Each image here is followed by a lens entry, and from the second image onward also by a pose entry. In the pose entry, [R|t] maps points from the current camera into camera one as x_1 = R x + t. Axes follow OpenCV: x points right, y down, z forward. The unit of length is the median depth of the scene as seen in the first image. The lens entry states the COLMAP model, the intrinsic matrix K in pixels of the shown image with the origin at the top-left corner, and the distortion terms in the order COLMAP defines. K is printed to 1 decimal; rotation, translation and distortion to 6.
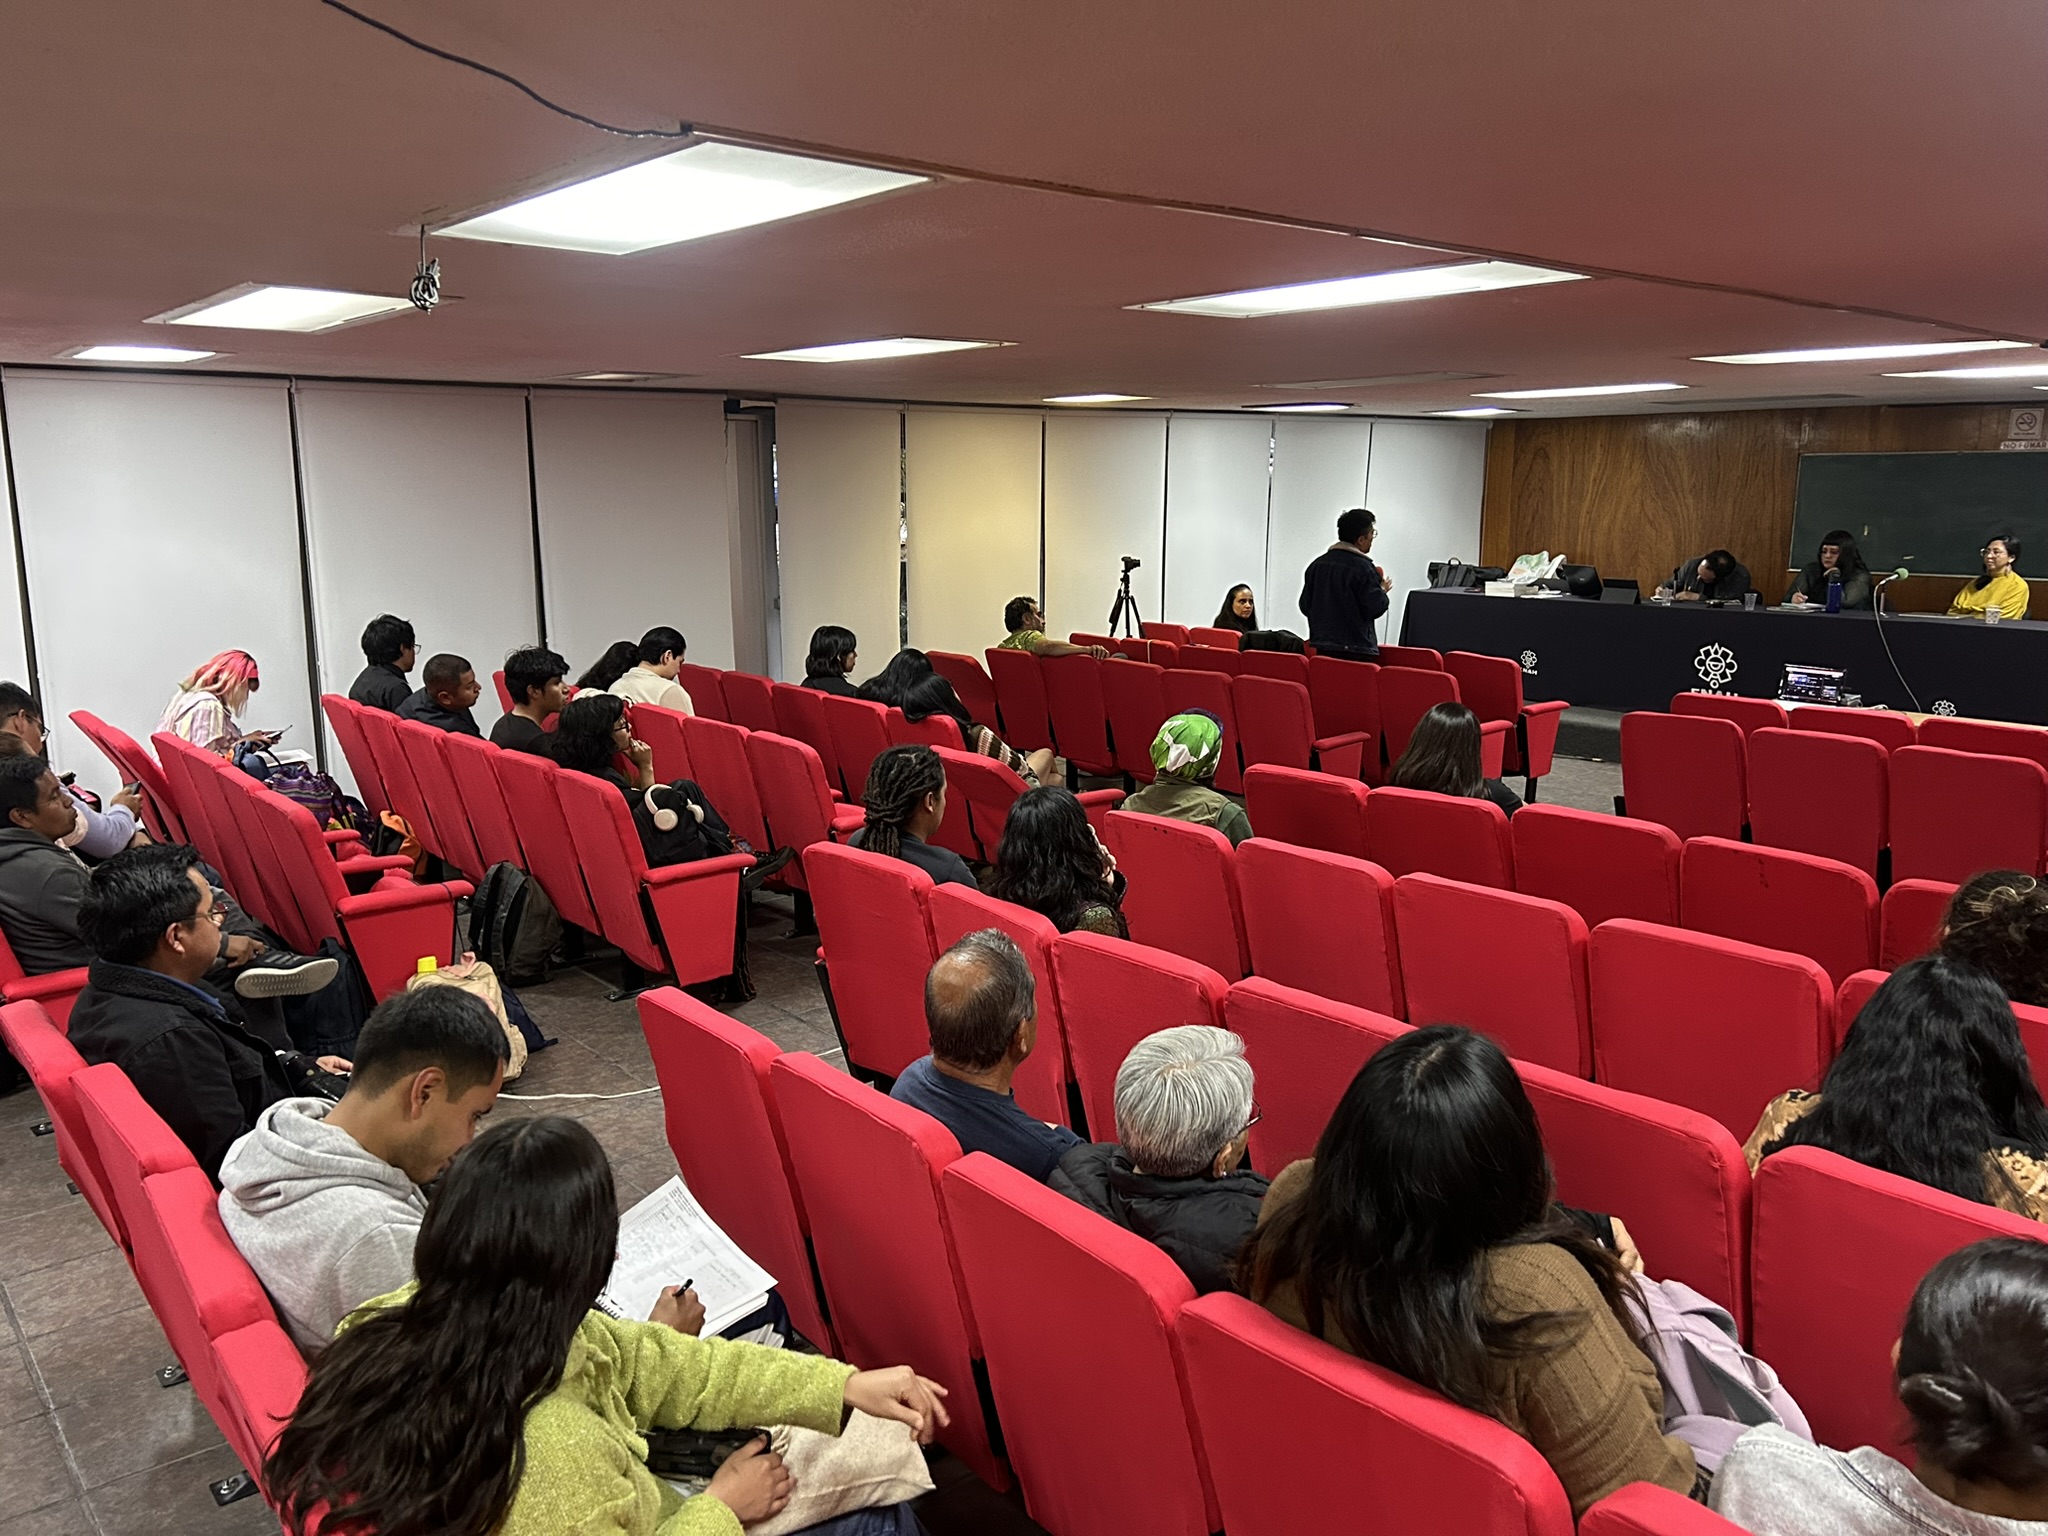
lens RADIAL K [[1520.6, 0, 1020.2], [0, 1520.6, 796.5], [0, 0, 1]] dist [0.060199, -0.071585]
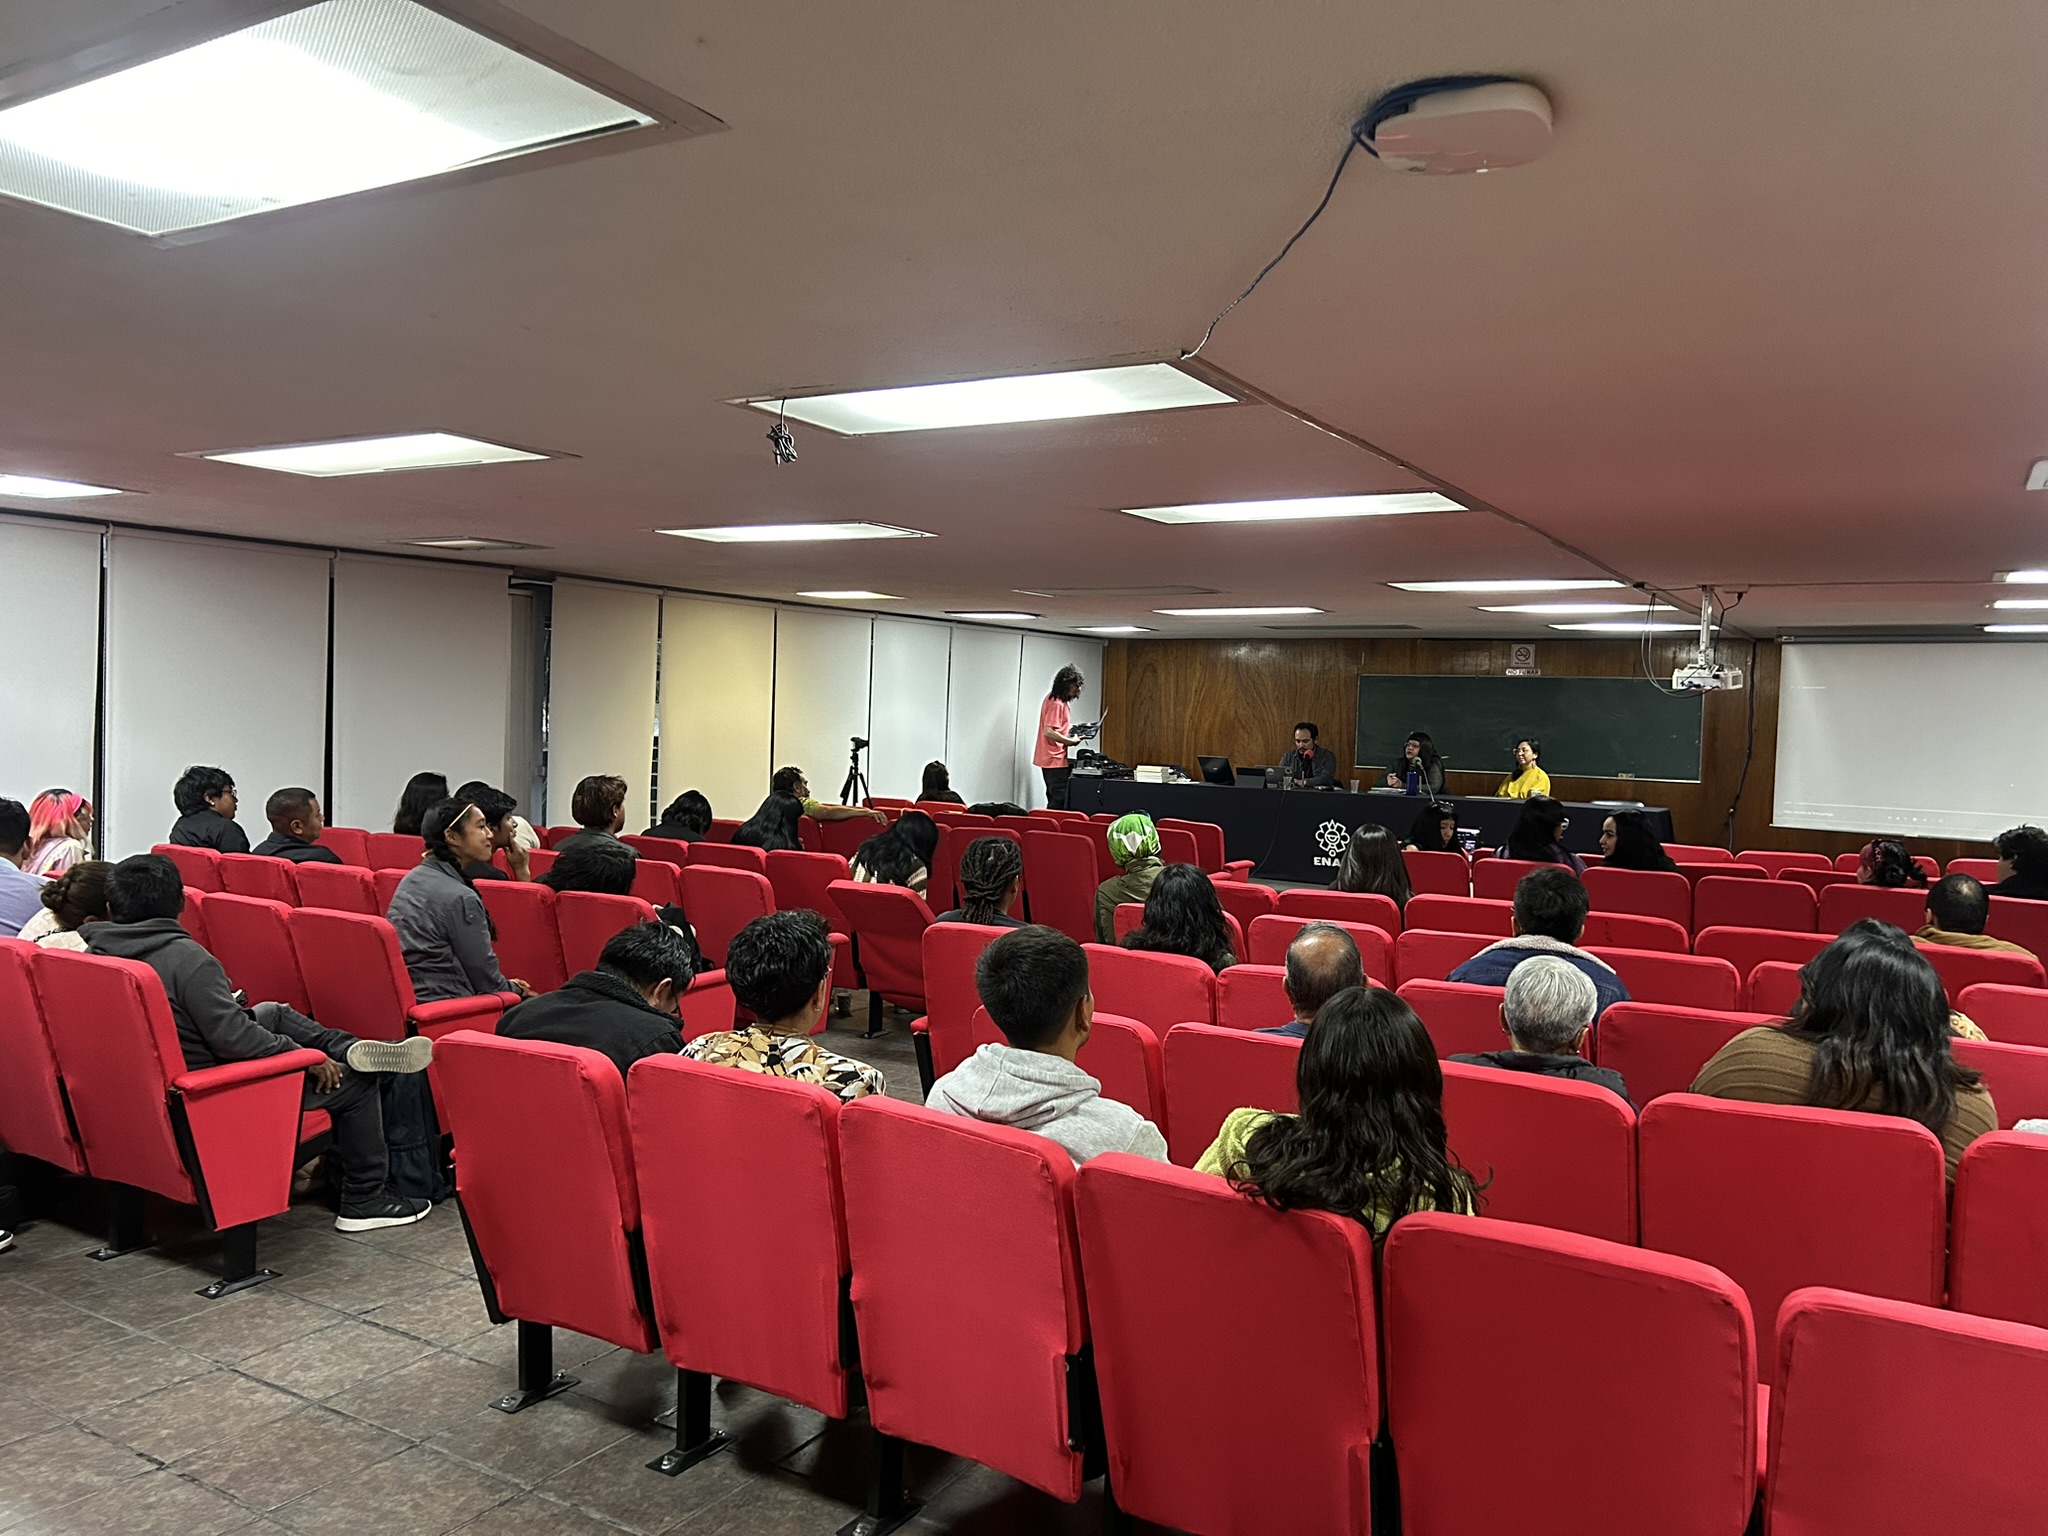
lens RADIAL K [[1520.6, 0, 1015.2], [0, 1520.6, 772.1], [0, 0, 1]] dist [0.060199, -0.071585]
pose [[0.945808, 0.016426, 0.324311, -0.236162], [0.035295, 0.987603, -0.152954, 0.051952], [-0.322803, 0.156111, 0.933503, -0.072020]]
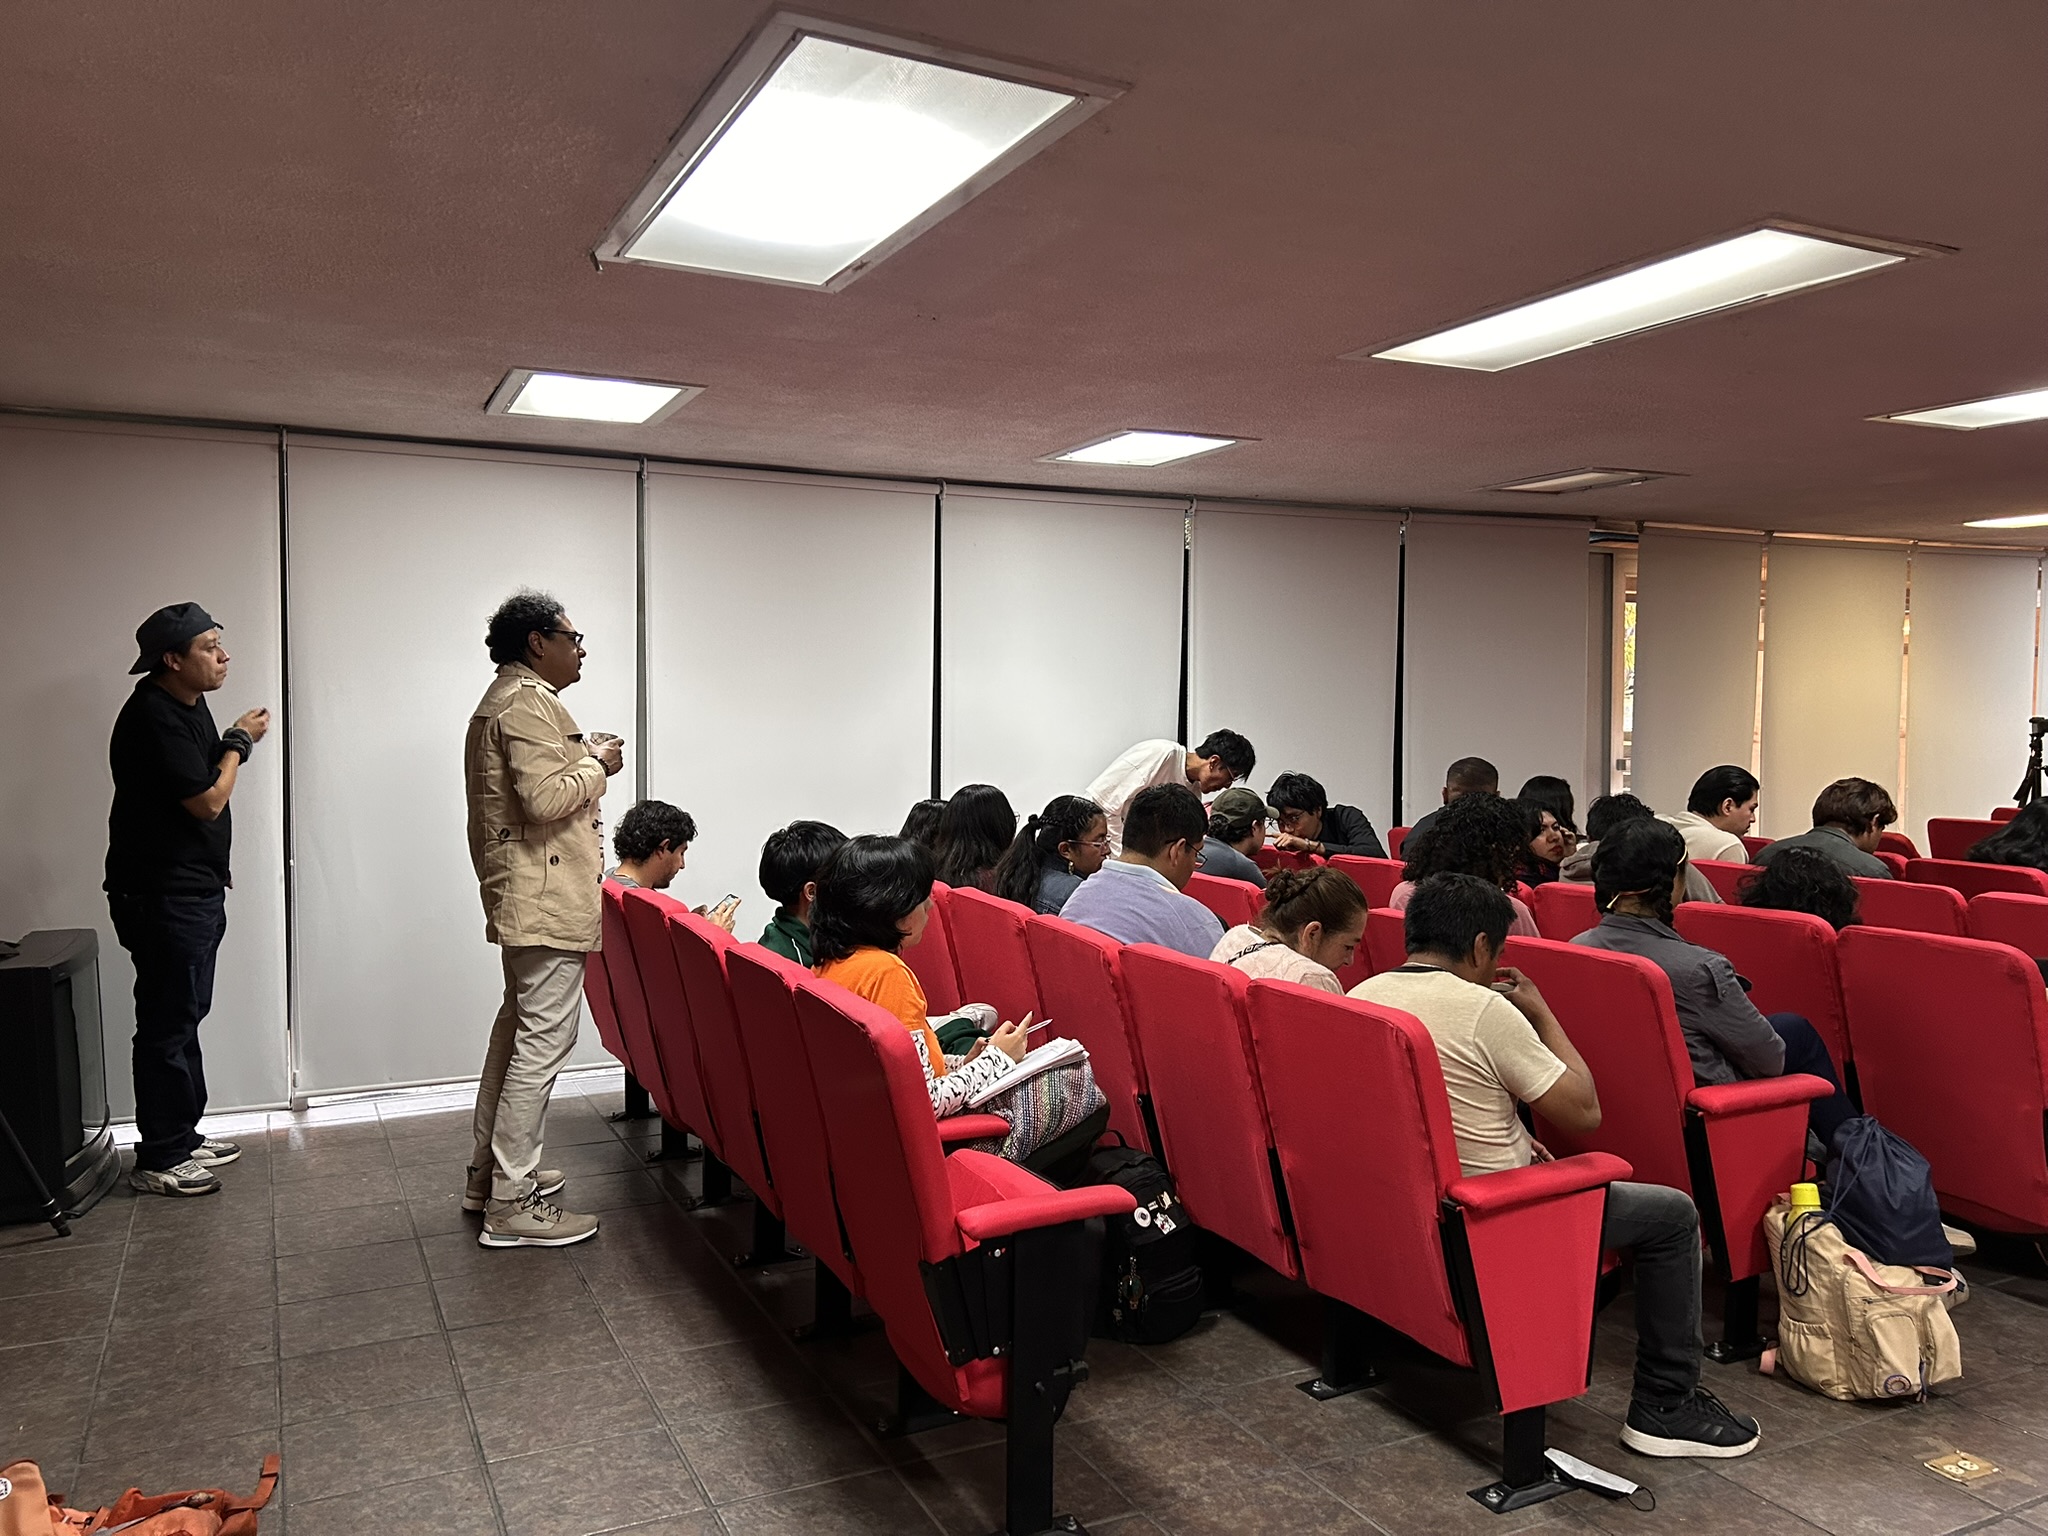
lens RADIAL K [[1520.6, 0, 1009.5], [0, 1520.6, 771.1], [0, 0, 1]] dist [0.060199, -0.071585]
pose [[0.968652, 0.012494, -0.248107, -0.343581], [-0.051883, 0.986884, -0.152863, 0.029824], [0.242943, 0.160944, 0.956596, 0.133228]]
